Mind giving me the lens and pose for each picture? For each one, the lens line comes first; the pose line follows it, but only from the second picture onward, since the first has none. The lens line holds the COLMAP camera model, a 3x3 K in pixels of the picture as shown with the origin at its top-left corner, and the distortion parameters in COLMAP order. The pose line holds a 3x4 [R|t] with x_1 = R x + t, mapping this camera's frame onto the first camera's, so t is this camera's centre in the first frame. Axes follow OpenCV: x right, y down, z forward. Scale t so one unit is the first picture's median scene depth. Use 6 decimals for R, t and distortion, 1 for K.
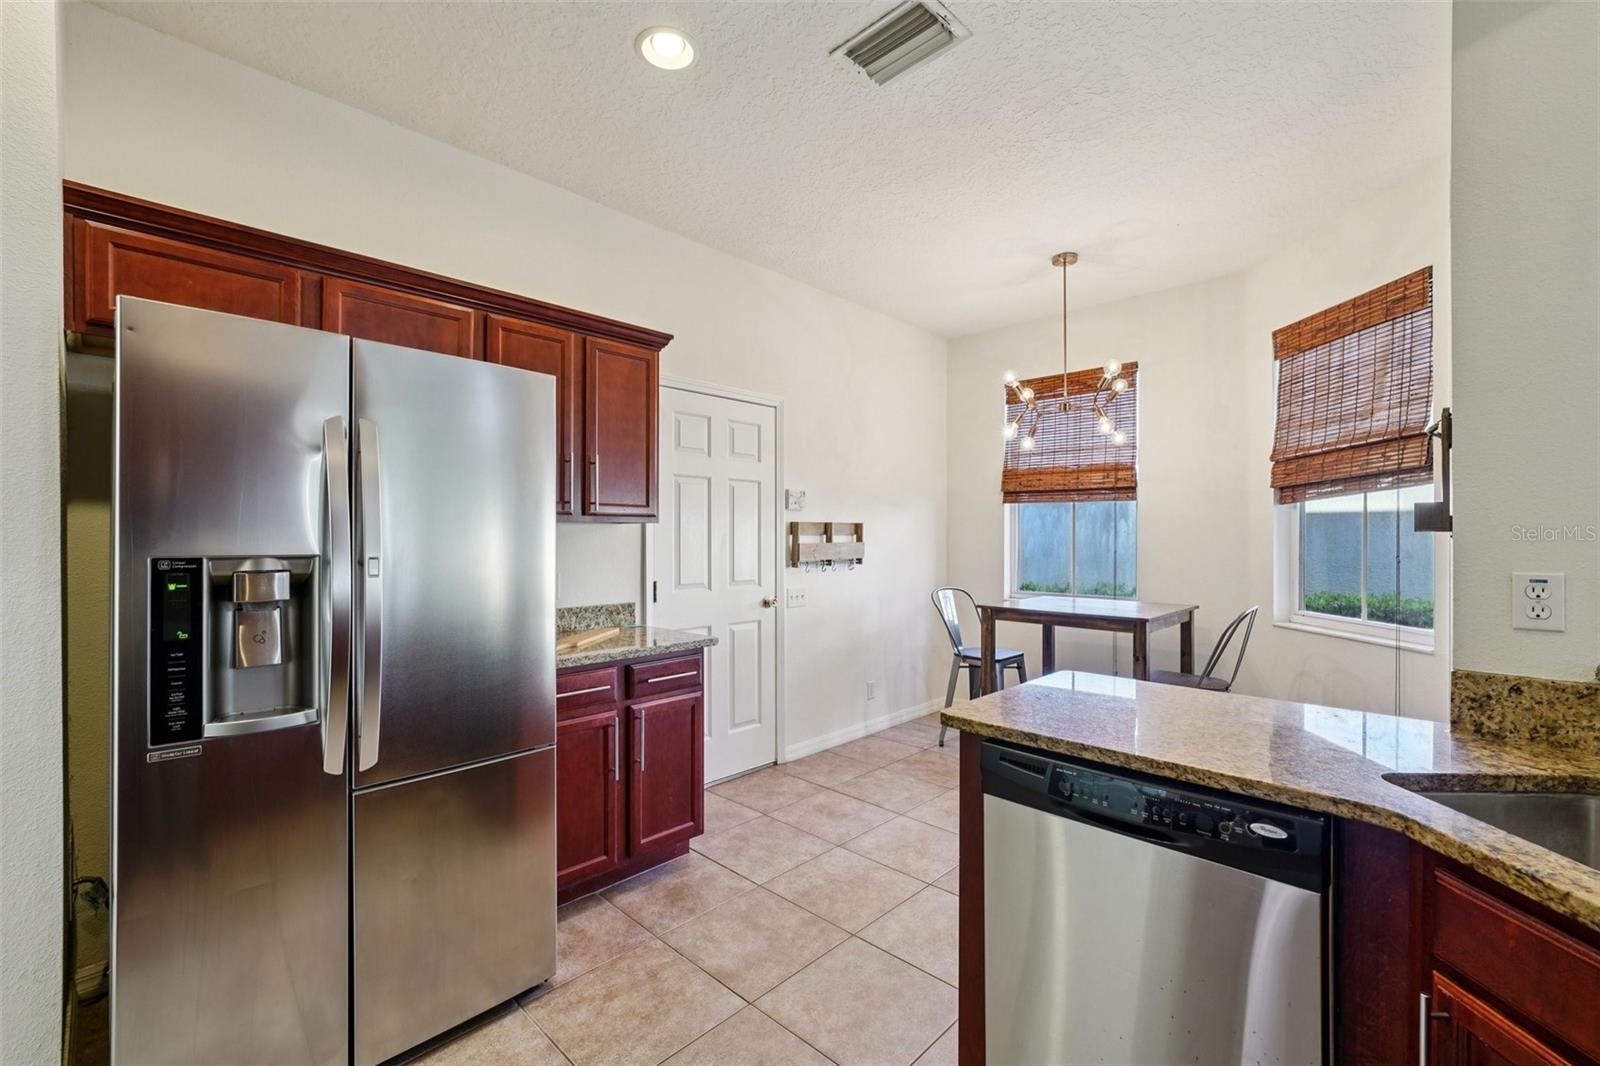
lens RADIAL K [[679.4, 0, 793.5], [0, 679.4, 537.3], [0, 0, 1]] dist [-0.007120, 0.000171]
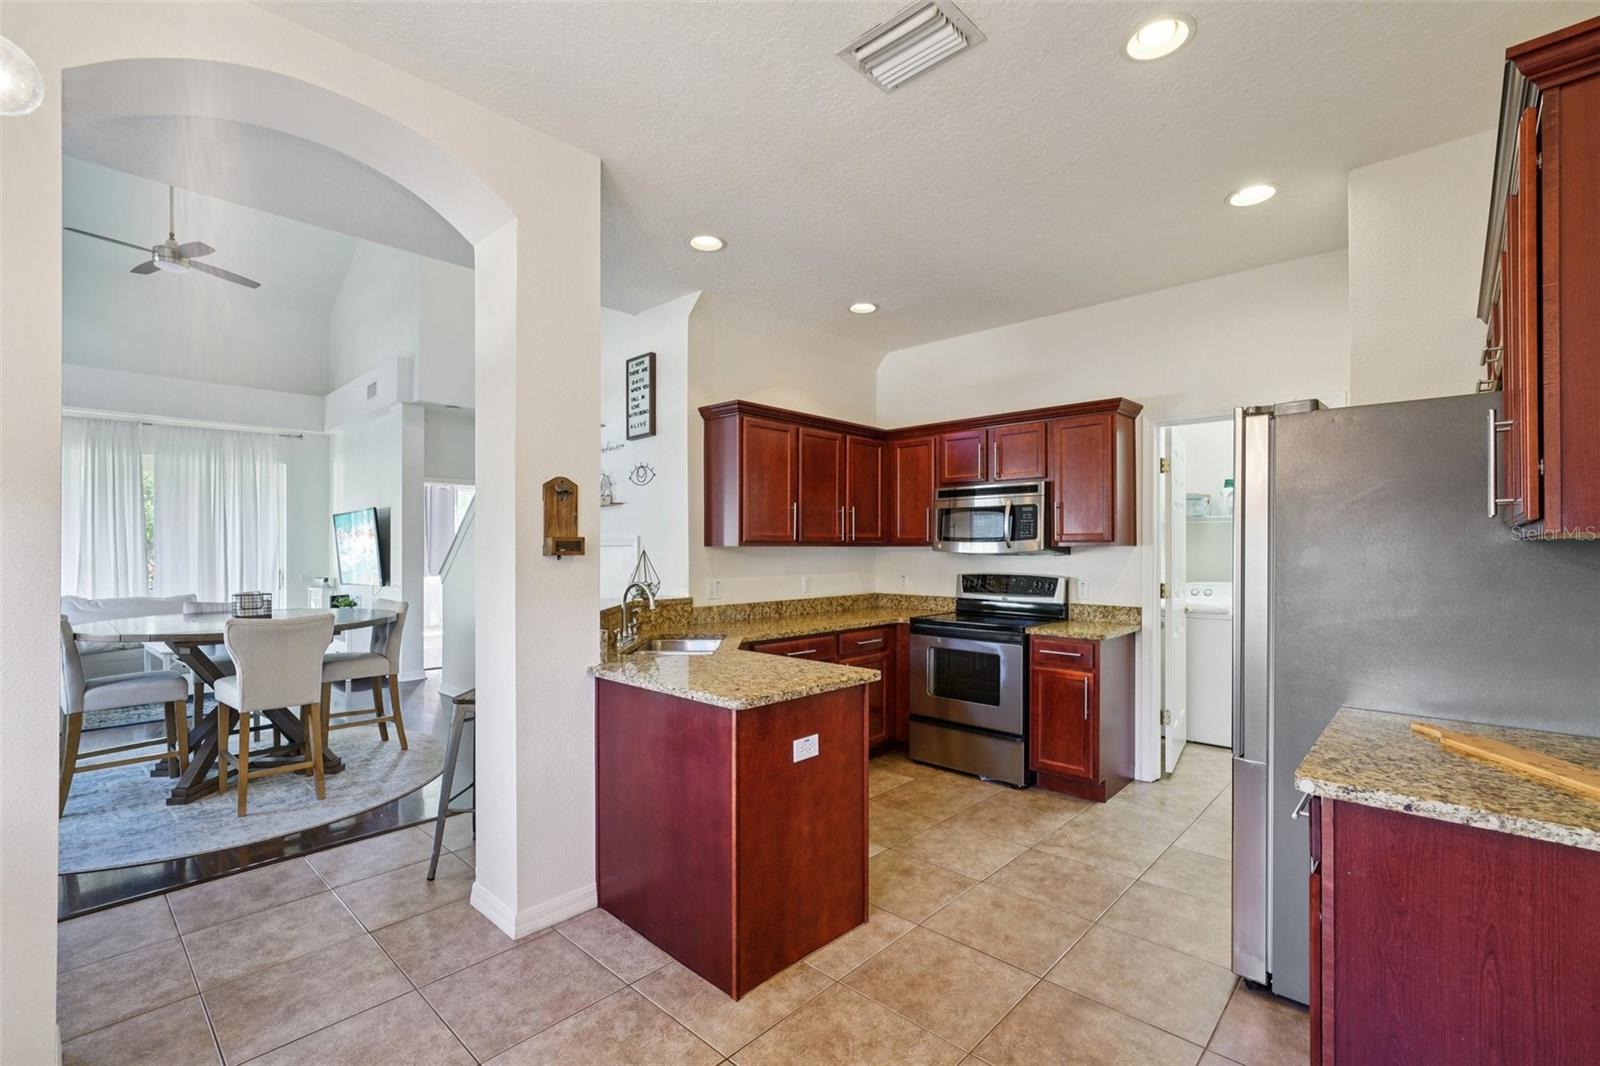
lens RADIAL K [[705.9, 0, 796.0], [0, 705.9, 543.7], [0, 0, 1]] dist [-0.000318, 0.000133]
pose [[-0.999727, -0.000433, -0.023366, 0.230681], [-0.000251, 0.999970, -0.007783, -0.011003], [0.023368, -0.007775, -0.999697, 1.347207]]
